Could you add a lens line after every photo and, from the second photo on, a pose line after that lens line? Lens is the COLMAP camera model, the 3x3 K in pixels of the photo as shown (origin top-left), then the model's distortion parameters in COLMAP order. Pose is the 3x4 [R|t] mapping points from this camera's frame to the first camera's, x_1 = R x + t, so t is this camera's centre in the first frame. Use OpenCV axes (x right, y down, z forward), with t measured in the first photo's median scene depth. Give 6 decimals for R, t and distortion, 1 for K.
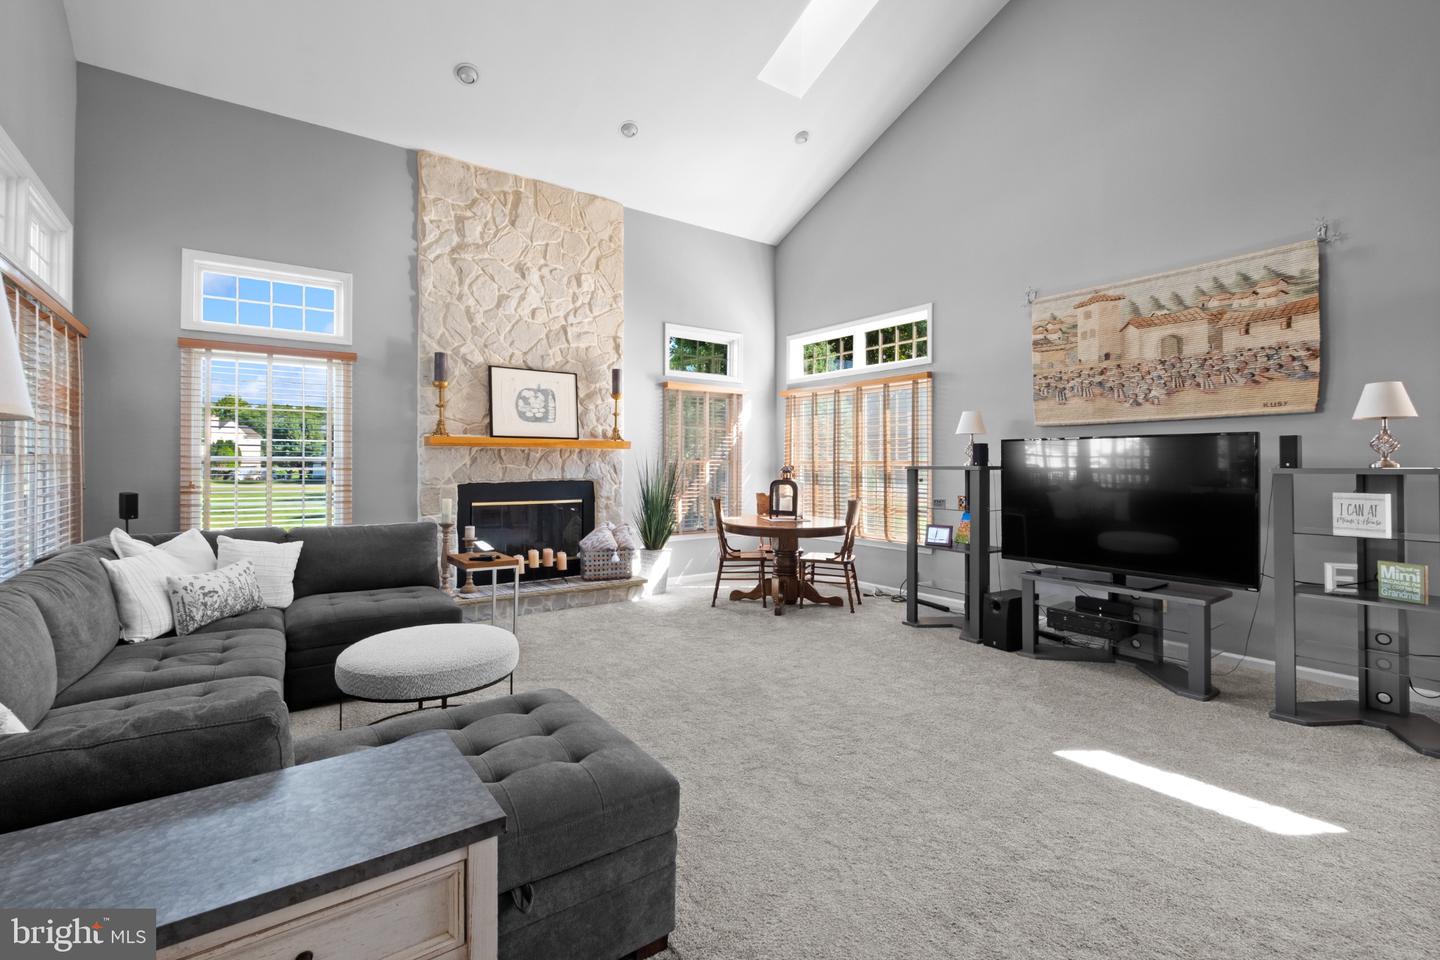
lens RADIAL K [[647.5, 0, 715.0], [0, 647.5, 456.3], [0, 0, 1]] dist [0.004207, -0.004453]
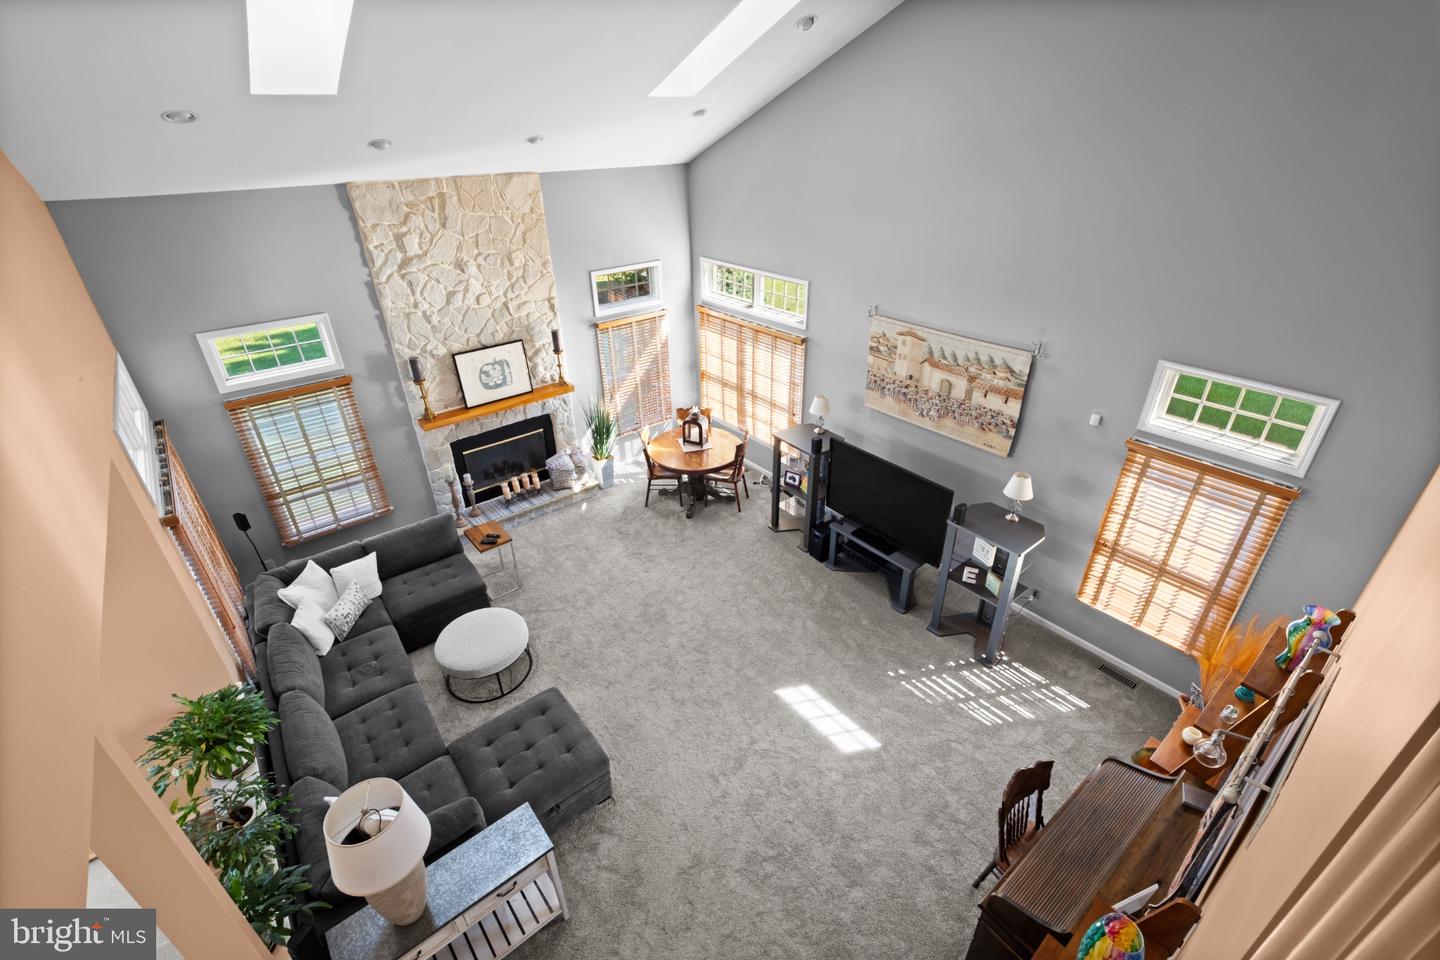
lens RADIAL K [[647.5, 0, 721.7], [0, 647.5, 467.4], [0, 0, 1]] dist [0.004207, -0.004453]
pose [[0.997891, -0.047532, 0.044198, 0.107416], [0.019352, 0.867871, 0.496413, -0.571935], [-0.061954, -0.494511, 0.866961, -0.231339]]
